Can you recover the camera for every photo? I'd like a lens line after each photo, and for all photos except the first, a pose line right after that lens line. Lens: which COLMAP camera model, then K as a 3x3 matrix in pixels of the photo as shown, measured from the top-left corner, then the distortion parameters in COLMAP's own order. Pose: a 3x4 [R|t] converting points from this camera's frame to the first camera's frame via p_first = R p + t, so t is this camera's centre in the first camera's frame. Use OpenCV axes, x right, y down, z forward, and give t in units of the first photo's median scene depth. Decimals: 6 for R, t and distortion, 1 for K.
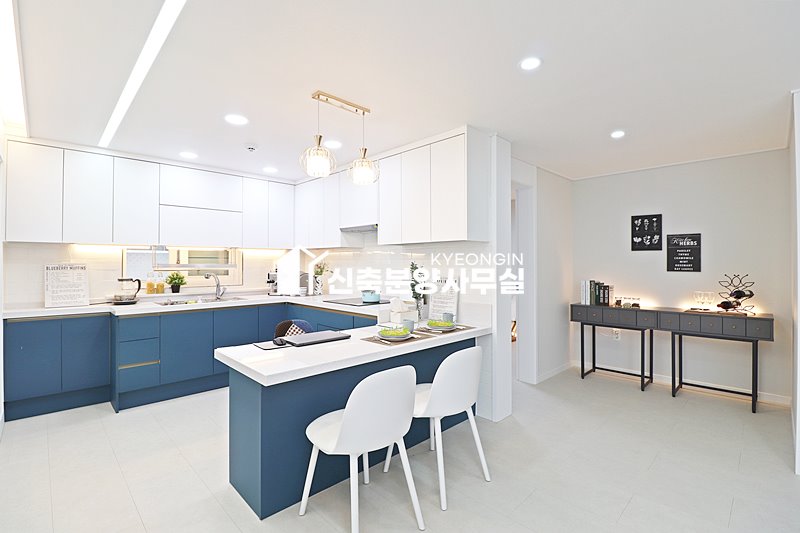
lens RADIAL K [[370.1, 0, 402.6], [0, 370.1, 257.7], [0, 0, 1]] dist [0.001482, -0.014760]
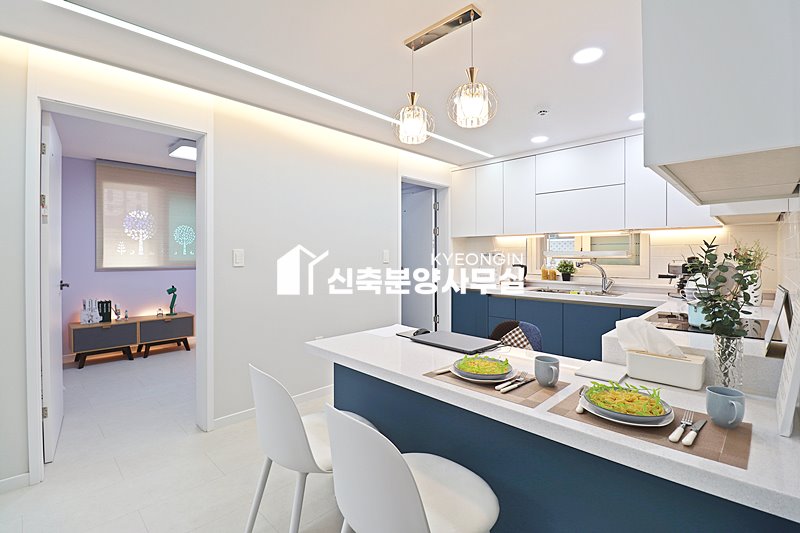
lens RADIAL K [[368.2, 0, 400.8], [0, 368.2, 259.9], [0, 0, 1]] dist [0.003114, -0.015242]
pose [[0.027747, 0.012818, -0.999533, 0.359127], [0.019440, 0.999722, 0.013360, 0.018839], [0.999426, -0.019801, 0.027490, 0.565630]]
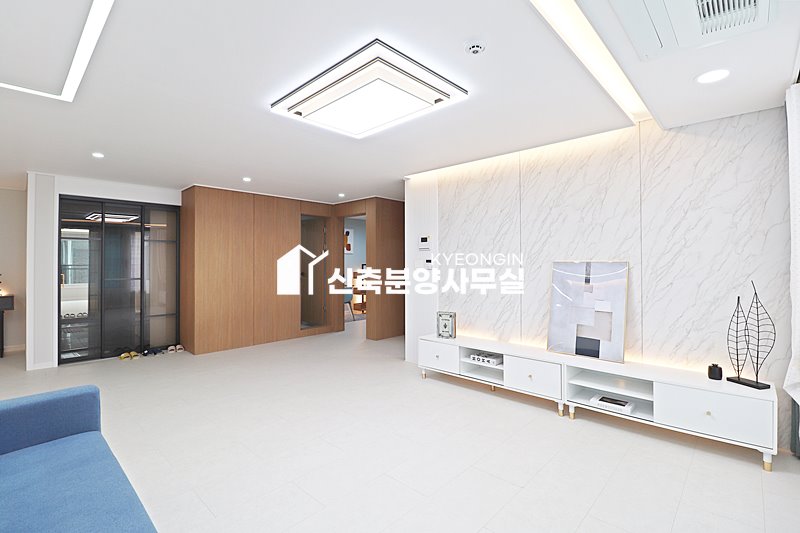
lens RADIAL K [[370.1, 0, 402.6], [0, 370.1, 257.7], [0, 0, 1]] dist [0.001482, -0.014760]
pose [[-0.040223, 0.016481, 0.999055, -0.531414], [-0.014612, 0.999747, -0.017081, 0.000114], [-0.999084, -0.015285, -0.039972, -0.524937]]
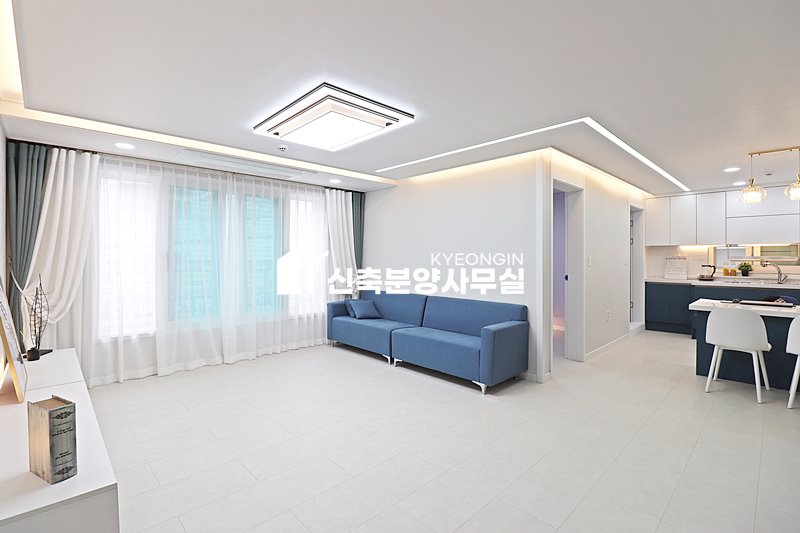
lens RADIAL K [[370.1, 0, 402.6], [0, 370.1, 257.7], [0, 0, 1]] dist [0.001482, -0.014760]
pose [[-0.004908, 0.003207, -0.999983, 0.851506], [0.017805, 0.999837, 0.003119, -0.006035], [0.999829, -0.017790, -0.004964, -0.334682]]
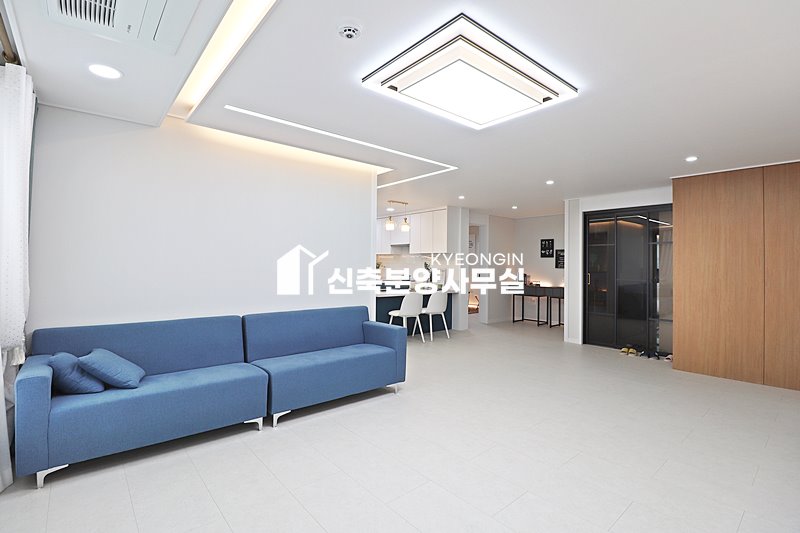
lens RADIAL K [[377.6, 0, 401.2], [0, 377.6, 260.1], [0, 0, 1]] dist [0.001505, -0.014351]
pose [[0.997585, 0.009619, -0.068785, 0.032918], [-0.009300, 0.999944, 0.004950, -0.007914], [0.068829, -0.004298, 0.997619, -1.088253]]
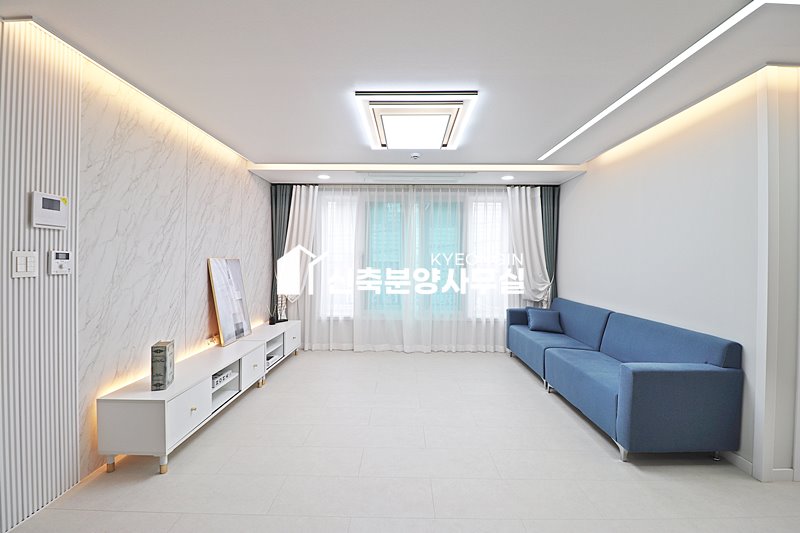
lens RADIAL K [[368.2, 0, 400.8], [0, 368.2, 259.9], [0, 0, 1]] dist [0.003114, -0.015242]
pose [[-0.707775, -0.003988, -0.706427, 0.645830], [0.005041, 0.999930, -0.010696, 0.002969], [0.706420, -0.011131, -0.707705, 0.023571]]
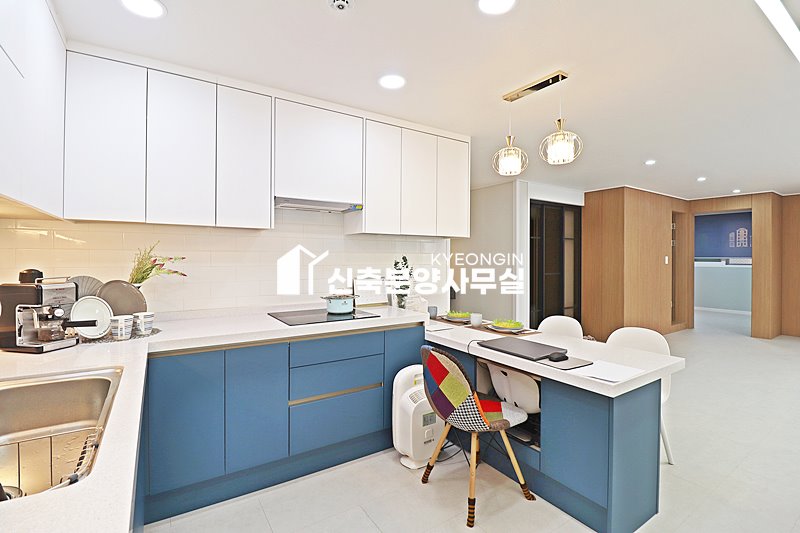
lens RADIAL K [[370.1, 0, 402.6], [0, 370.1, 257.7], [0, 0, 1]] dist [0.001482, -0.014760]
pose [[0.192152, 0.001331, 0.981364, -0.719538], [-0.019801, 0.999801, 0.002521, 0.011904], [-0.981165, -0.019916, 0.192140, 0.713538]]
